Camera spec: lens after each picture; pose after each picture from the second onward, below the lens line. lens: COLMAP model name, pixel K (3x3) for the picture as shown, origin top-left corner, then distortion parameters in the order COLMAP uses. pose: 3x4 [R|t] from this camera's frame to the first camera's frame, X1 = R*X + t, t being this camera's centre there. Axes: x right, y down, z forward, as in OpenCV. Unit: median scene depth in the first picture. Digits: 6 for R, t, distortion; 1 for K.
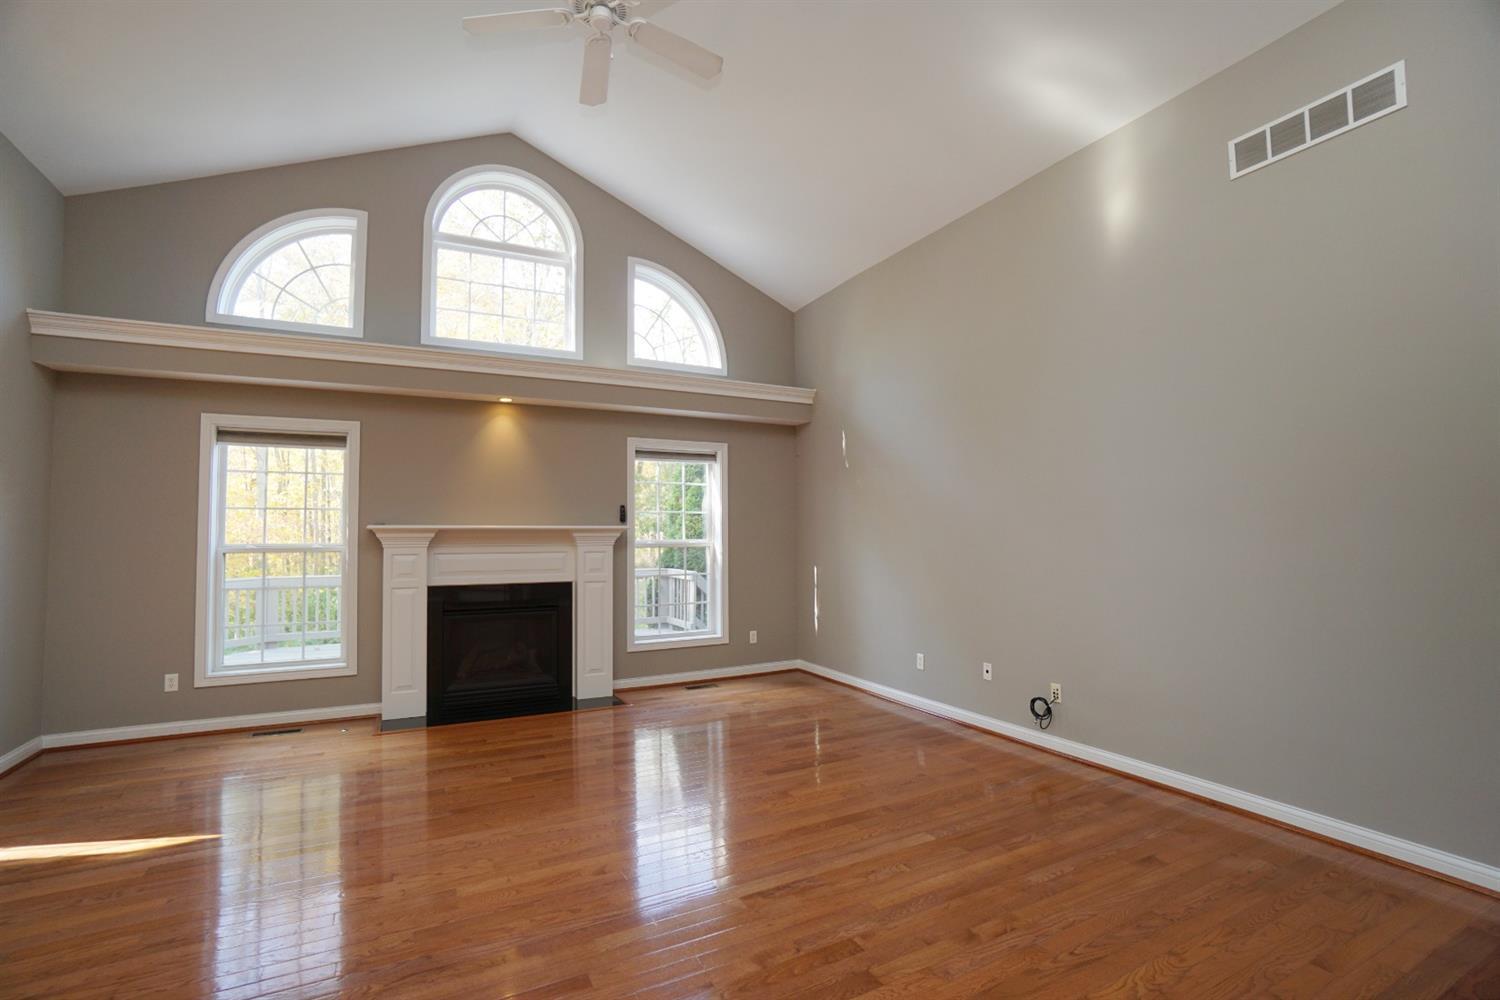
lens RADIAL K [[643.0, 0, 743.9], [0, 643.0, 507.1], [0, 0, 1]] dist [-0.023767, 0.000101]
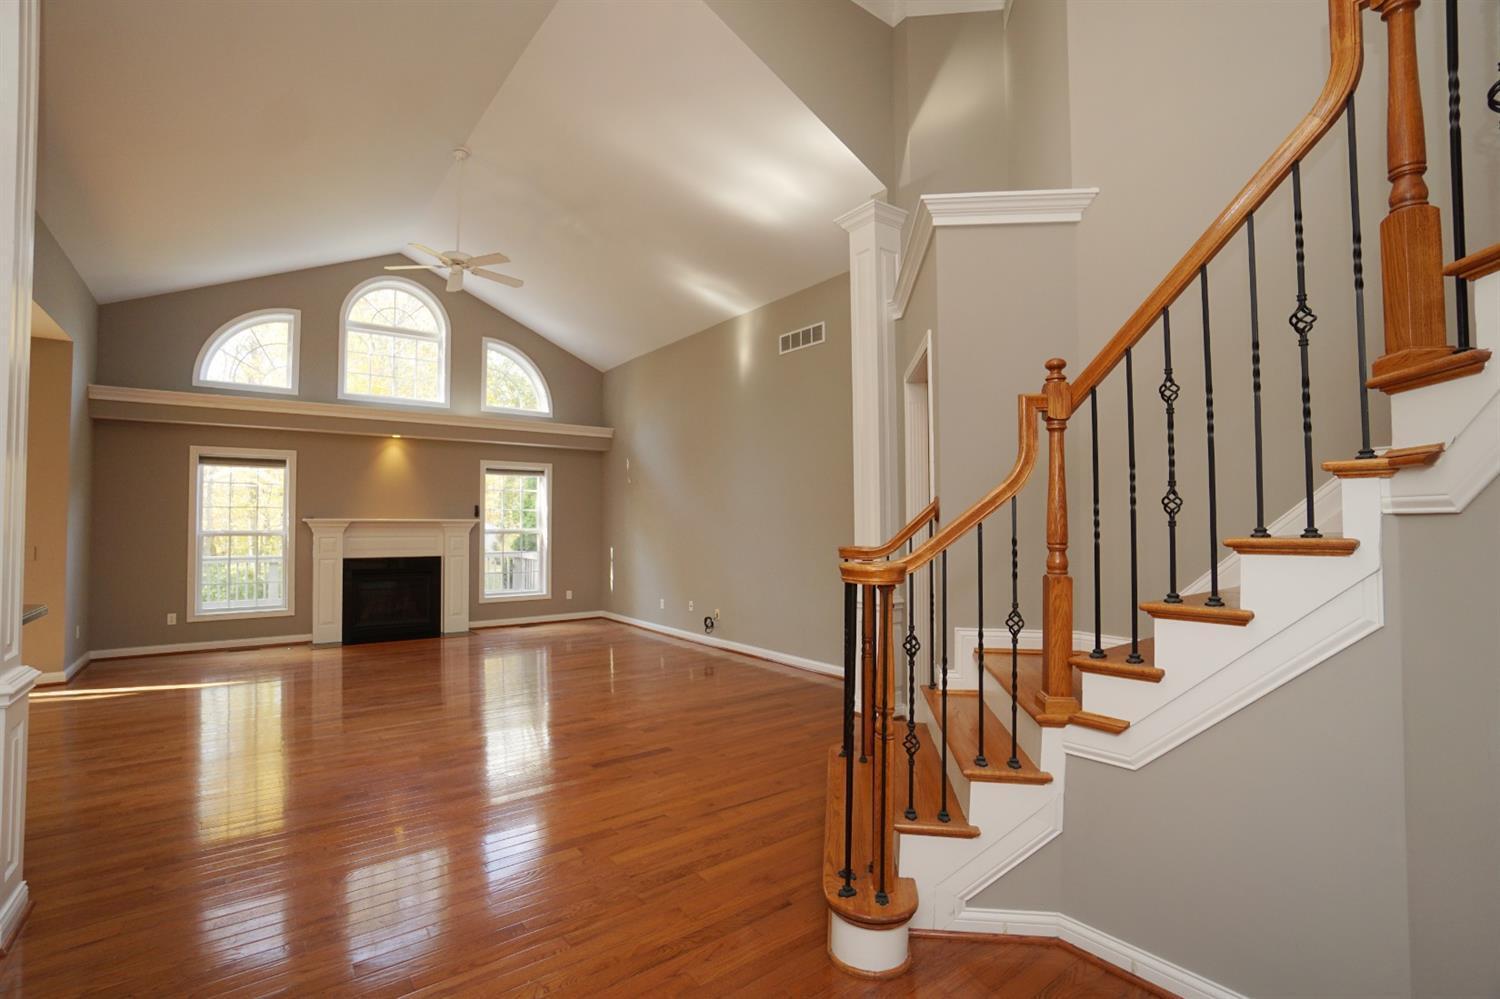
lens RADIAL K [[684.4, 0, 738.1], [0, 684.4, 503.1], [0, 0, 1]] dist [-0.025957, 0.000367]
pose [[0.989002, 0.011091, 0.147485, 0.187961], [-0.013112, 0.999833, 0.012737, -0.039257], [-0.147319, -0.014531, 0.988982, -0.694833]]
